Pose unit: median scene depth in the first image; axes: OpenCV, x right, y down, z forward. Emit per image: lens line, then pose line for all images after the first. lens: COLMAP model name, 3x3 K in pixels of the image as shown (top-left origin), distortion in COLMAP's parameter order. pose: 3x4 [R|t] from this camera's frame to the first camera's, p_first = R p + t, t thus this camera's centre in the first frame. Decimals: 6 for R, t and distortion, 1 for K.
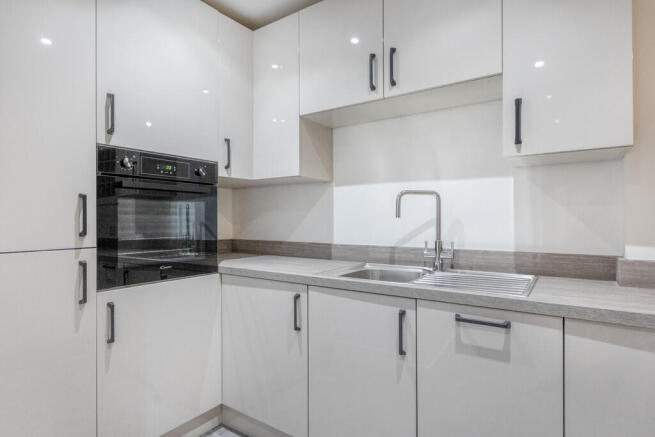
lens RADIAL K [[356.7, 0, 329.8], [0, 356.7, 216.4], [0, 0, 1]] dist [-0.017216, 0.000666]
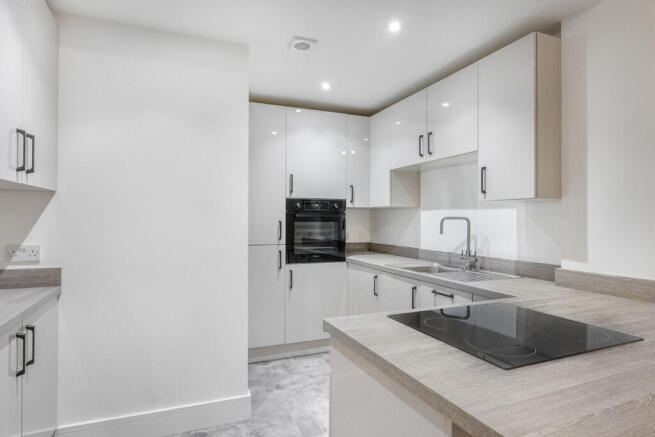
lens RADIAL K [[356.7, 0, 327.3], [0, 356.7, 215.6], [0, 0, 1]] dist [-0.017216, 0.000666]
pose [[0.846269, 0.003189, -0.532747, 0.611170], [-0.006254, 0.999973, -0.003949, -0.069683], [0.532720, 0.006673, 0.846266, -0.612207]]
